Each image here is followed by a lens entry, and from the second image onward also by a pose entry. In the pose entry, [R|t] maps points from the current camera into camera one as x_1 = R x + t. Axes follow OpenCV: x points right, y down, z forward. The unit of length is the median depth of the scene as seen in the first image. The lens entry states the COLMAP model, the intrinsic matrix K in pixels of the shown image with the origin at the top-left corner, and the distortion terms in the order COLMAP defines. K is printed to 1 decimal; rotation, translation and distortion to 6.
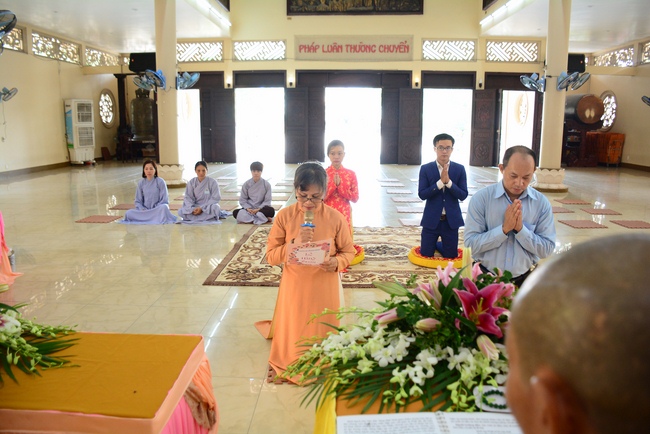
lens RADIAL K [[501.4, 0, 324.4], [0, 501.4, 216.6], [0, 0, 1]] dist [-0.156791, 0.100905]
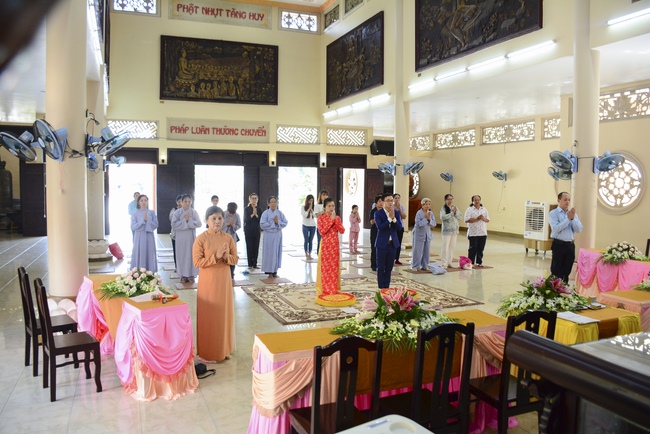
lens RADIAL K [[498.2, 0, 324.3], [0, 498.2, 217.3], [0, 0, 1]] dist [-0.160530, 0.099488]
pose [[0.910712, -0.021014, 0.412506, -0.195825], [0.070902, 0.991834, -0.106008, -0.003960], [-0.406910, 0.125790, 0.904766, -0.110646]]
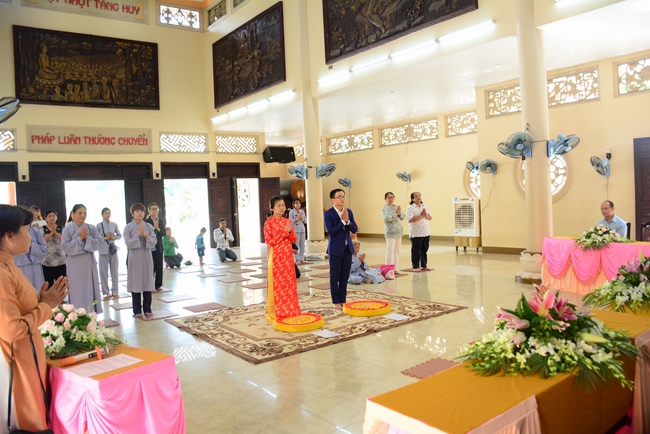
lens RADIAL K [[501.4, 0, 324.4], [0, 501.4, 216.6], [0, 0, 1]] dist [-0.156791, 0.100905]
pose [[0.766985, -0.057887, 0.639049, -0.213241], [0.166287, 0.979830, -0.110821, -0.008931], [-0.619744, 0.191264, 0.761141, 0.007671]]
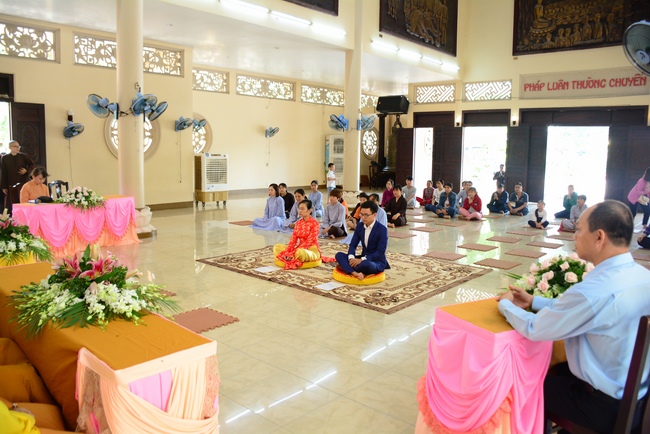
lens RADIAL K [[500.4, 0, 323.8], [0, 500.4, 215.7], [0, 0, 1]] dist [-0.157398, 0.101041]
pose [[0.775036, 0.088669, -0.625665, 0.275671], [-0.131745, 0.991023, -0.022750, -0.005950], [0.618031, 0.100060, 0.779760, 0.004600]]
